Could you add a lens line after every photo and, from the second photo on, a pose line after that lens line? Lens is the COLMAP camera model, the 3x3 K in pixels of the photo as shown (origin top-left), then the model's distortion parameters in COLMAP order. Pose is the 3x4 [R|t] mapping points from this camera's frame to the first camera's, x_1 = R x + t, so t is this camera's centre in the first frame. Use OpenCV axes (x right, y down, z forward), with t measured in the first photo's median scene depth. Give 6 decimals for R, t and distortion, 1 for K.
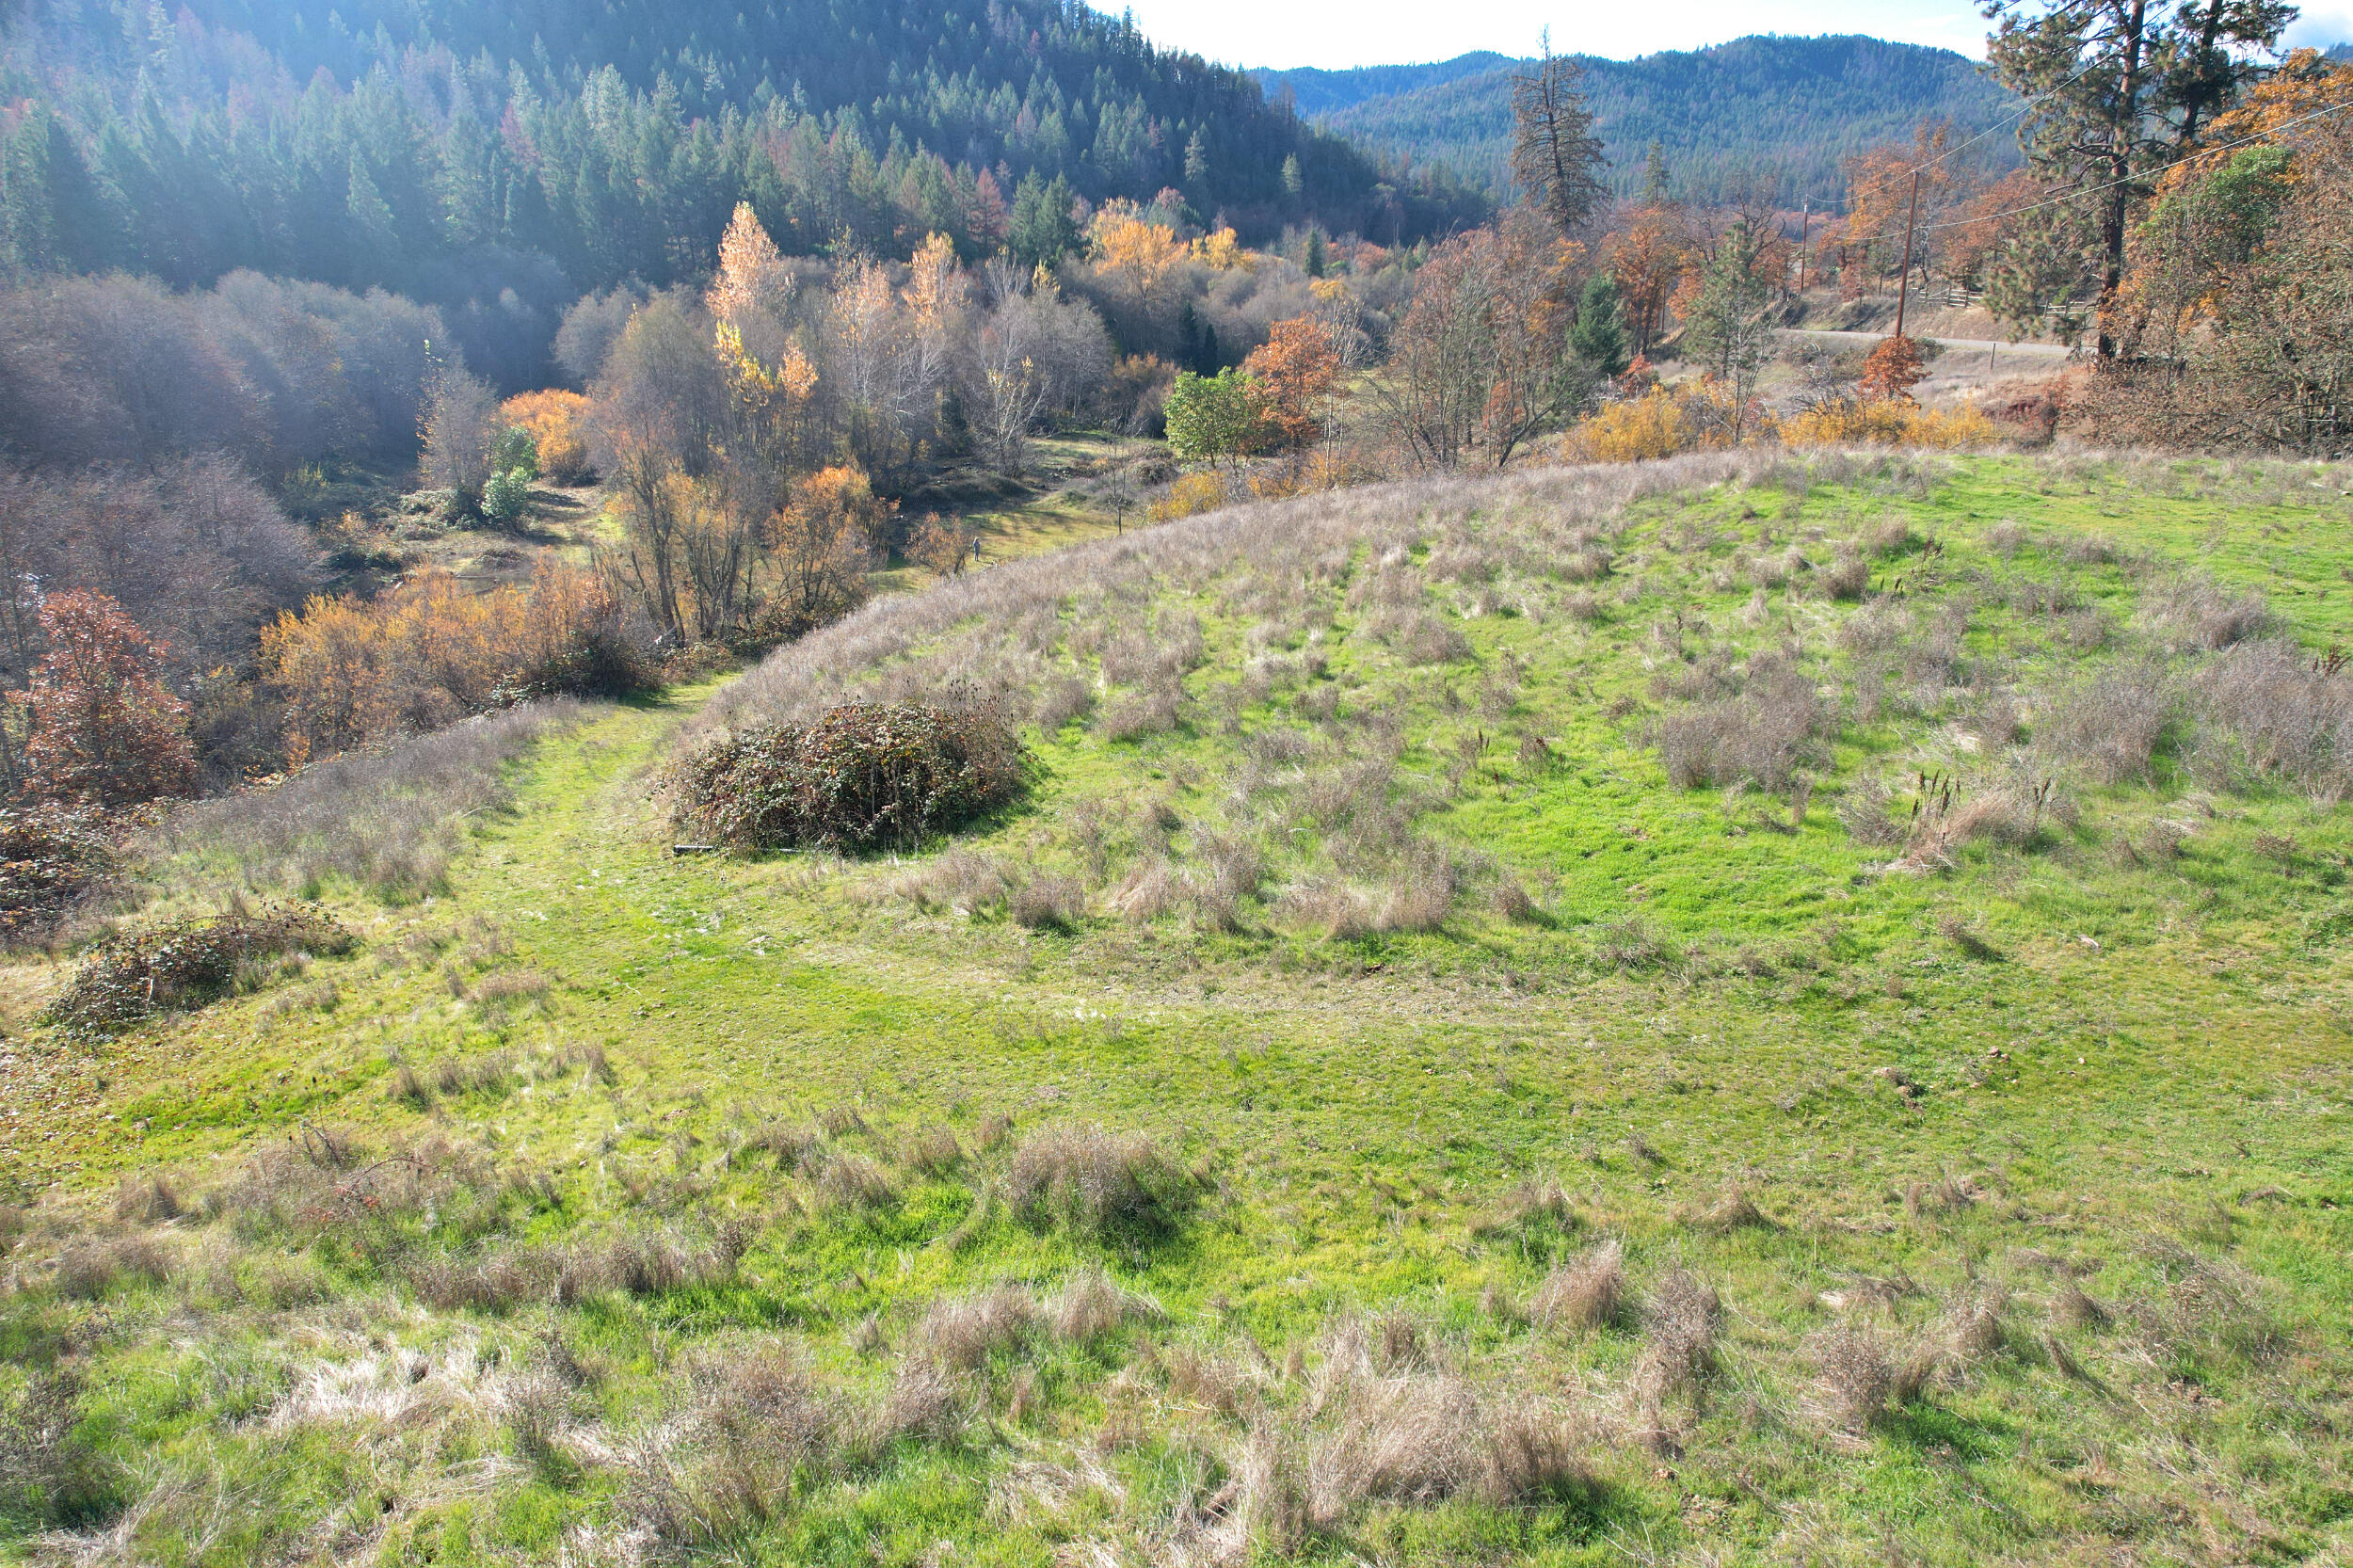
lens RADIAL K [[1532.7, 0, 1180.4], [0, 1532.7, 801.3], [0, 0, 1]] dist [-0.076885, 0.069274]
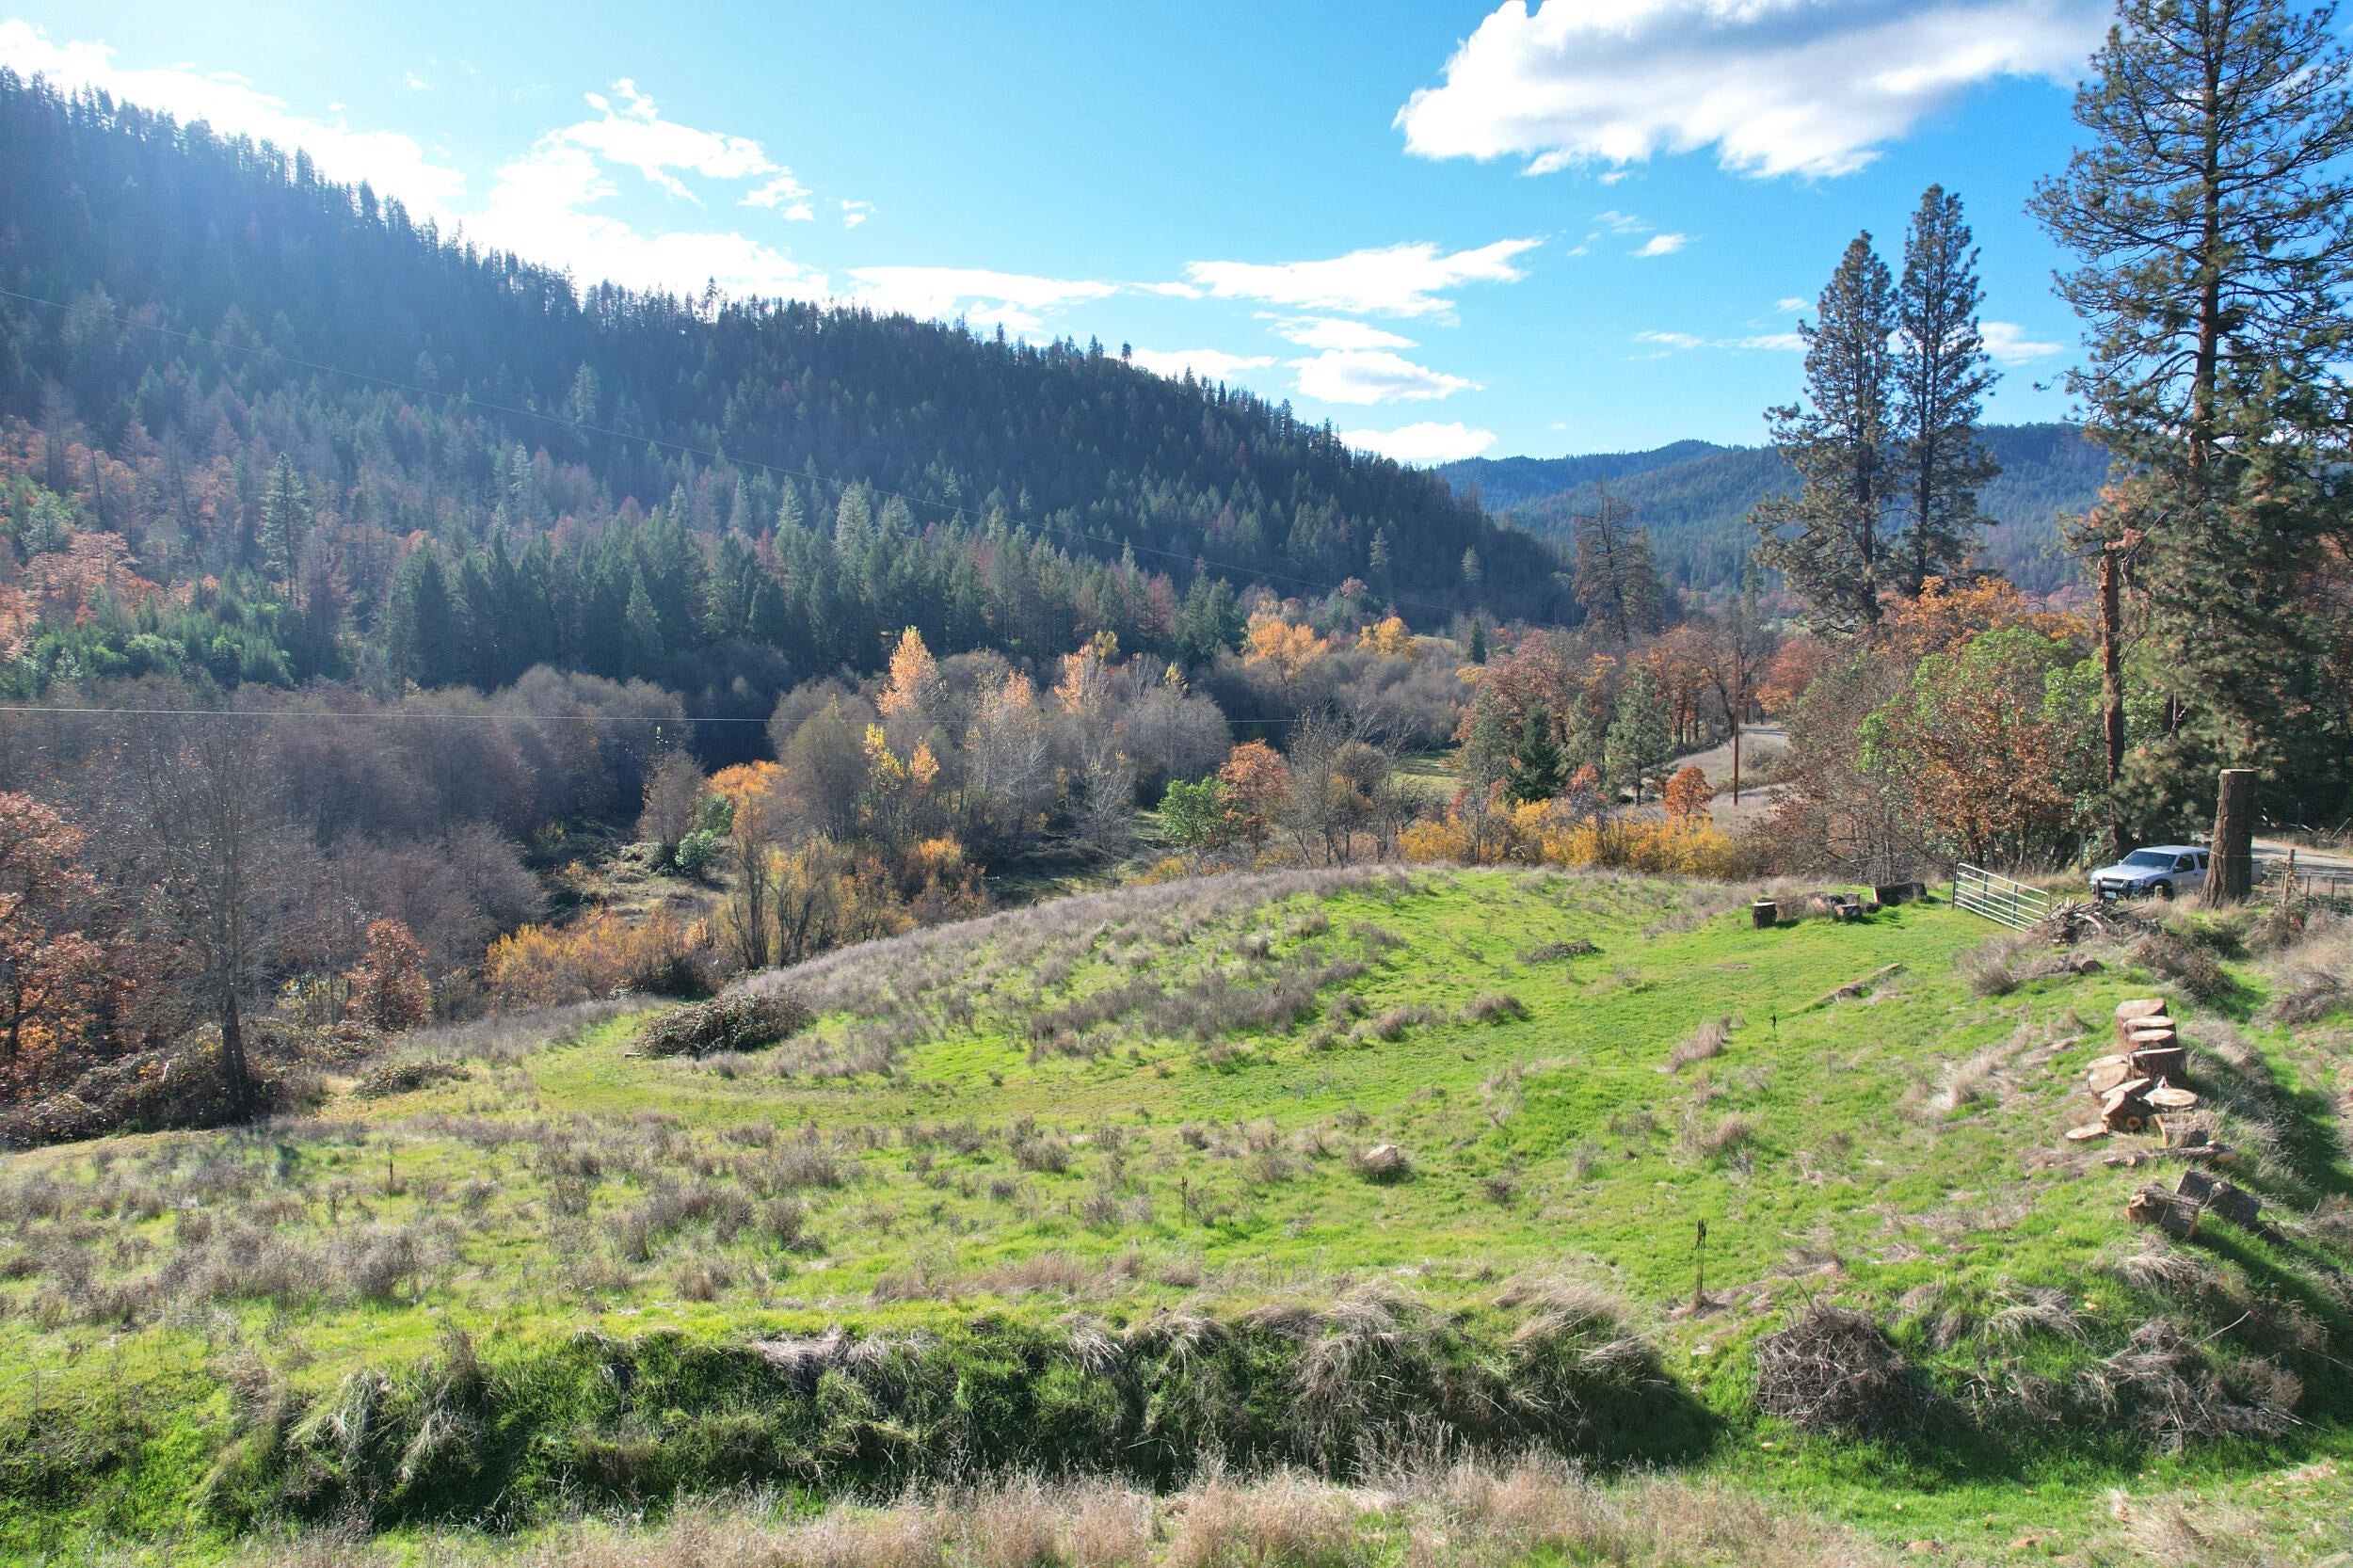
lens RADIAL K [[1532.7, 0, 1160.9], [0, 1532.7, 791.5], [0, 0, 1]] dist [-0.076885, 0.069274]
pose [[0.987777, 0.020609, -0.154508, 0.365563], [-0.056114, 0.971780, -0.229118, 0.059408], [0.145426, 0.234988, 0.961058, -0.510699]]
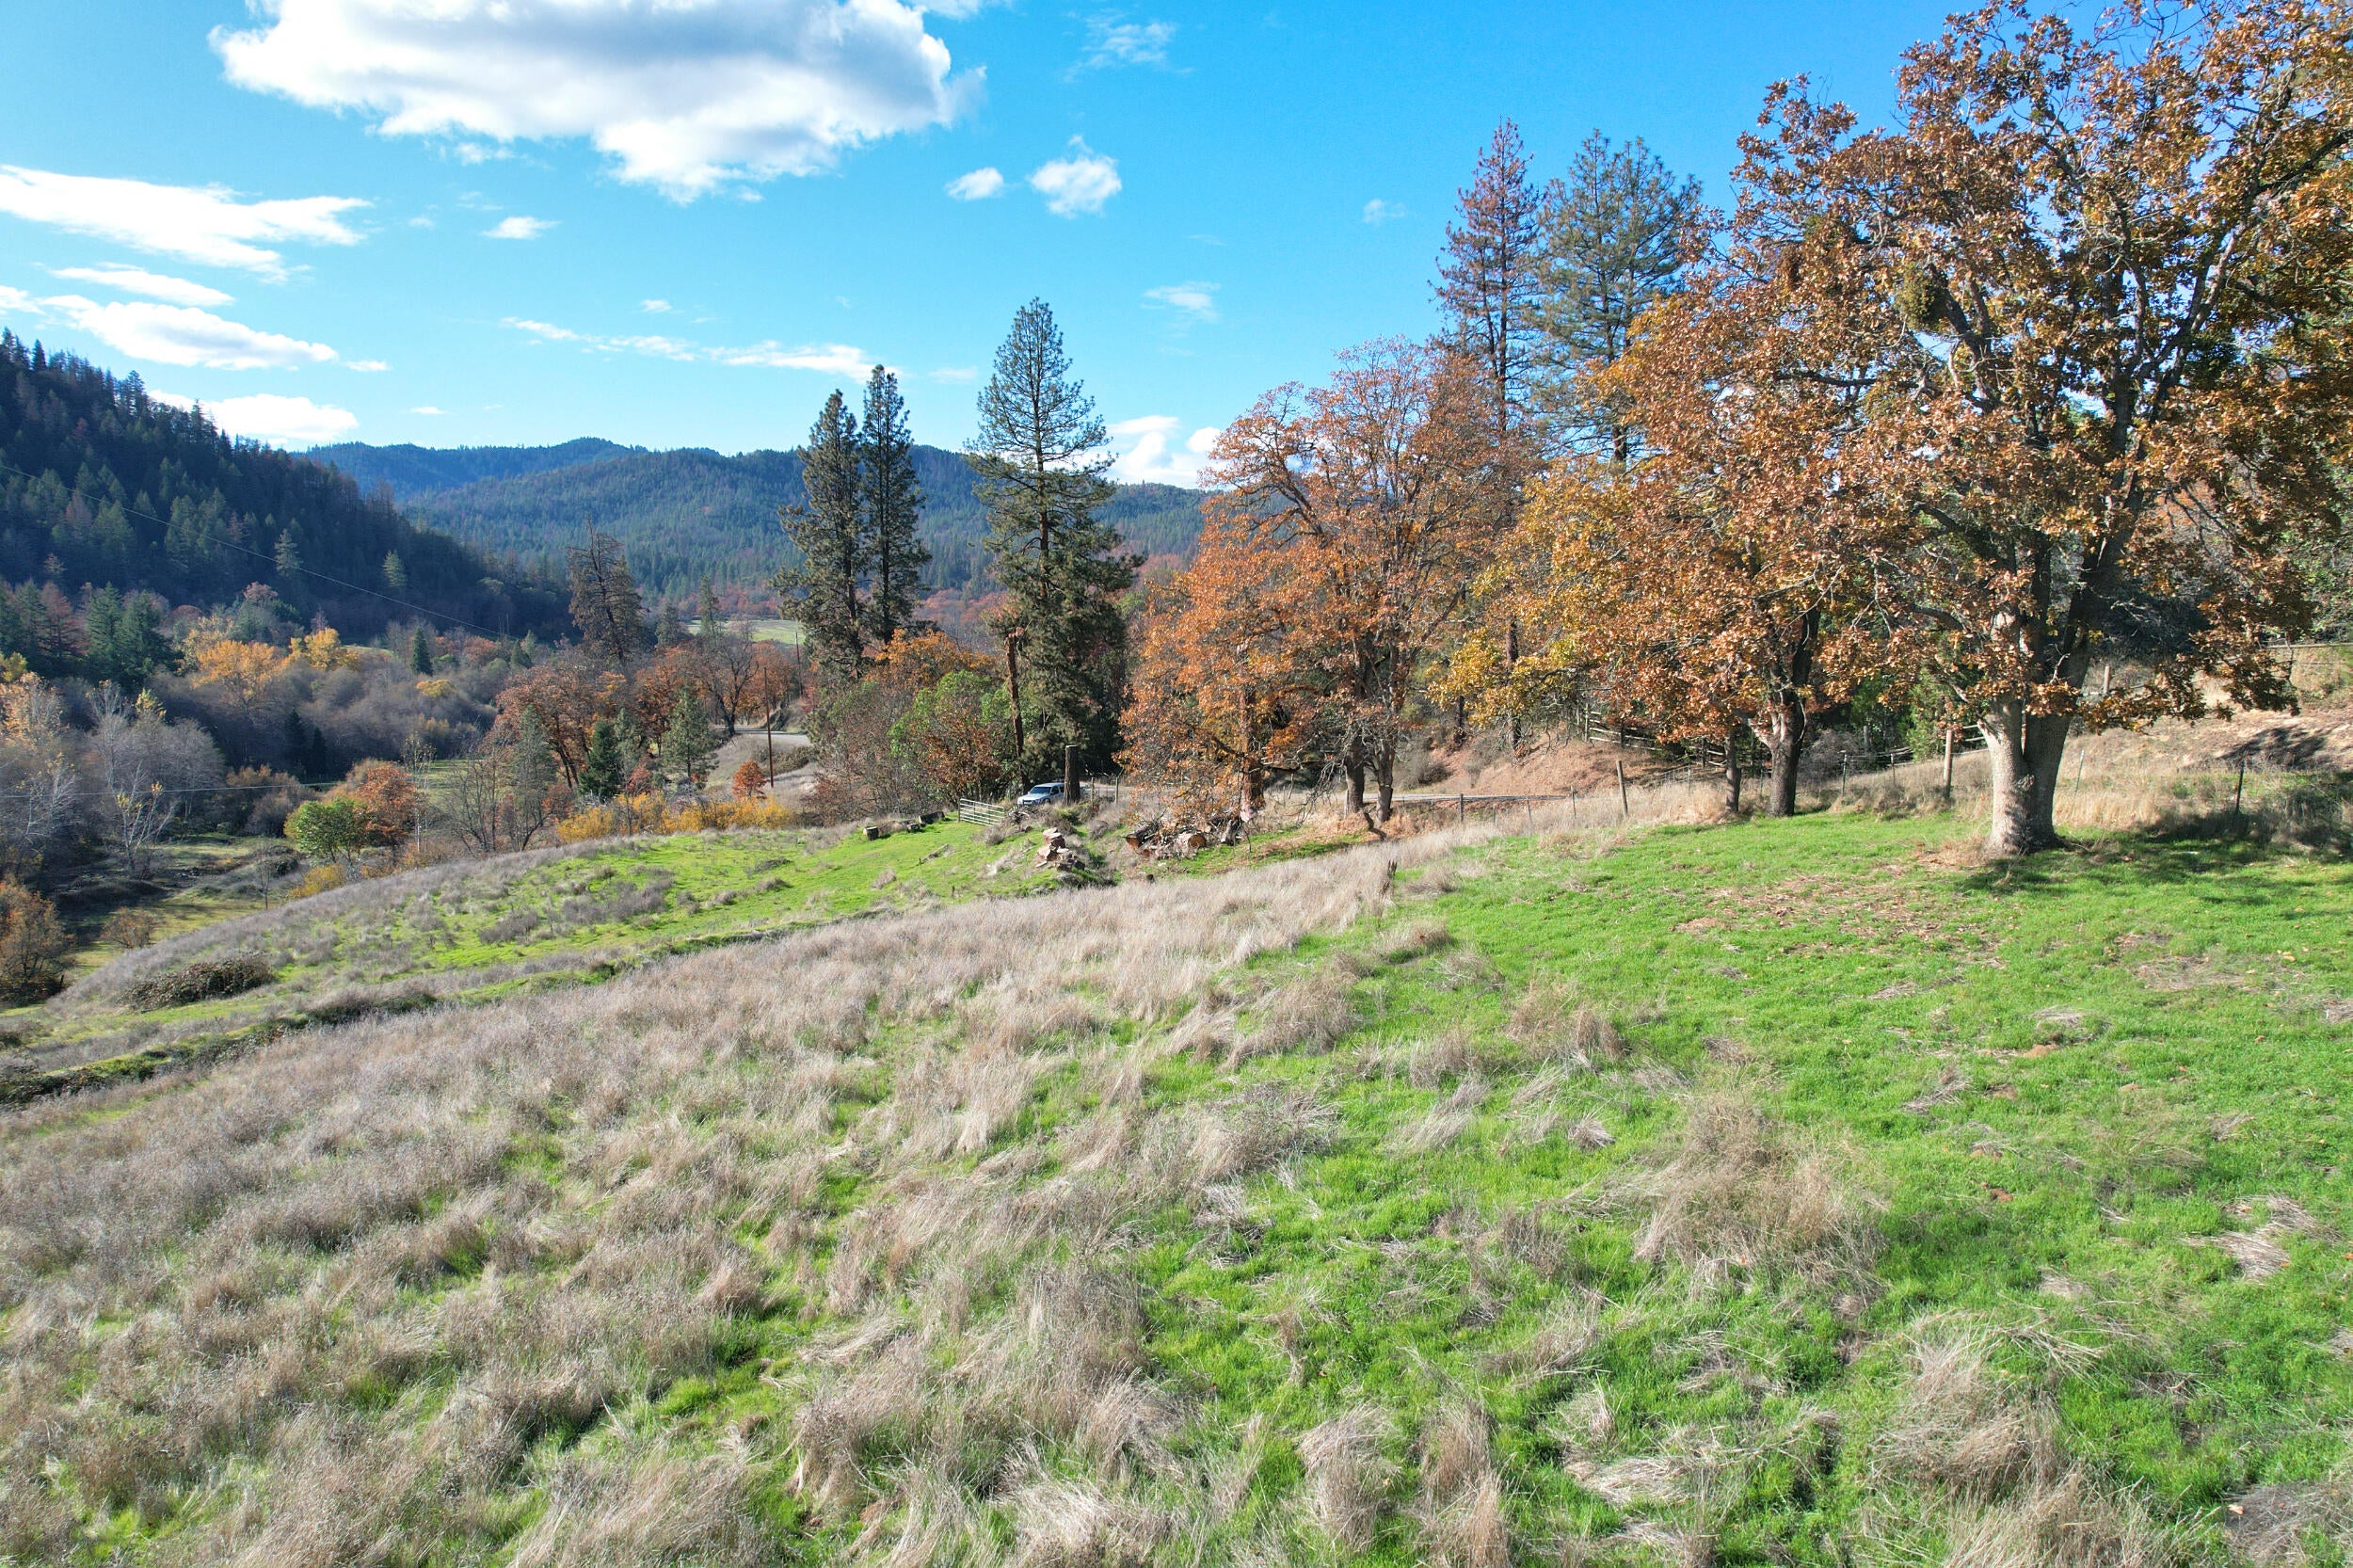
lens RADIAL K [[1532.7, 0, 1195.2], [0, 1532.7, 820.2], [0, 0, 1]] dist [-0.076885, 0.069274]
pose [[0.853369, -0.063196, 0.517463, -0.036705], [0.172974, 0.970716, -0.166707, 0.259456], [-0.491774, 0.231770, 0.839310, -1.285219]]
